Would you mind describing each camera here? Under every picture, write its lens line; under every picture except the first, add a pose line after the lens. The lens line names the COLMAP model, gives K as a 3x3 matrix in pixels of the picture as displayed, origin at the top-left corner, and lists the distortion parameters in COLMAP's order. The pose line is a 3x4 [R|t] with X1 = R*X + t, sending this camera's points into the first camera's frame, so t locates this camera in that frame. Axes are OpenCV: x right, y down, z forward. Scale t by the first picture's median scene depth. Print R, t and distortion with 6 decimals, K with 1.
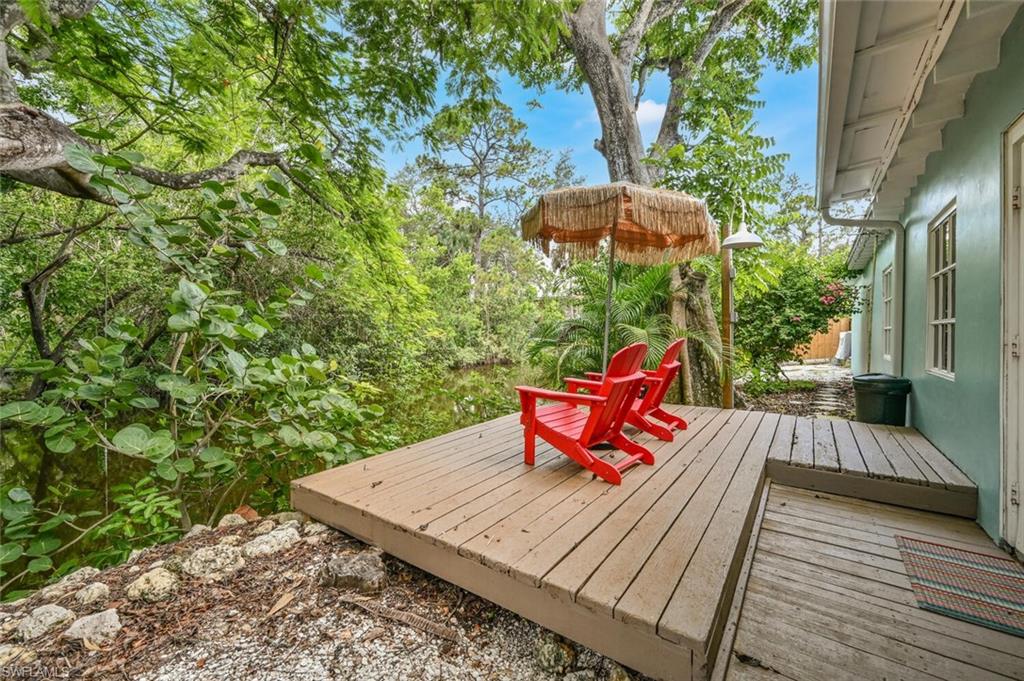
lens RADIAL K [[422.5, 0, 506.4], [0, 422.5, 336.6], [0, 0, 1]] dist [-0.001342, -0.000110]
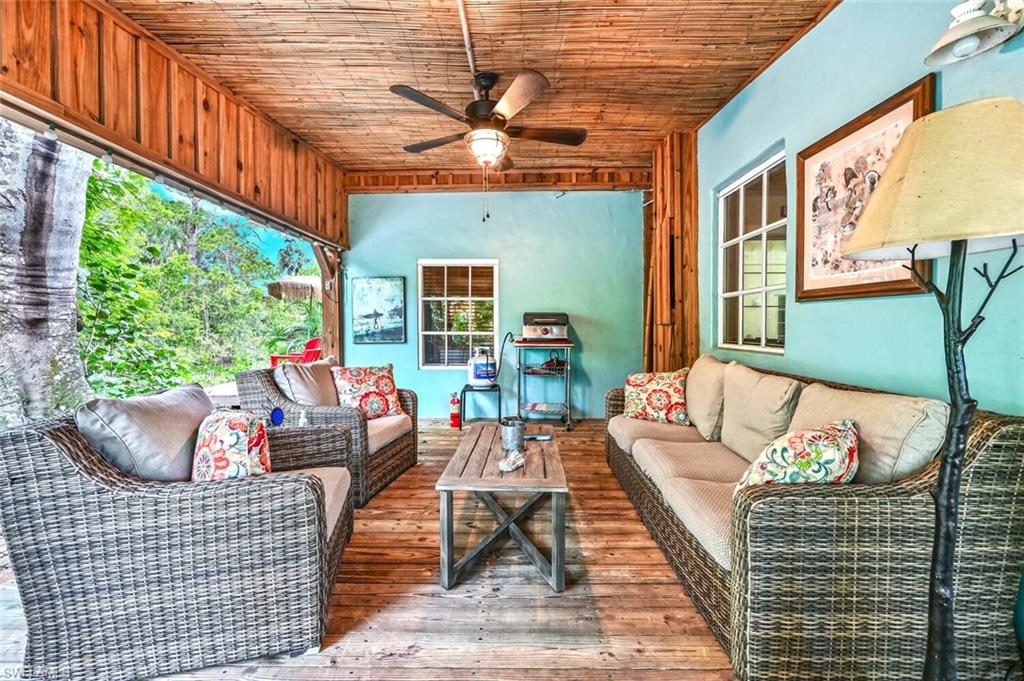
lens RADIAL K [[422.5, 0, 514.2], [0, 422.5, 335.6], [0, 0, 1]] dist [-0.001342, -0.000110]
pose [[0.816944, -0.013583, 0.576557, -0.138507], [0.010685, 0.999907, 0.008417, -0.003295], [-0.576618, -0.000715, 0.817014, -1.166002]]
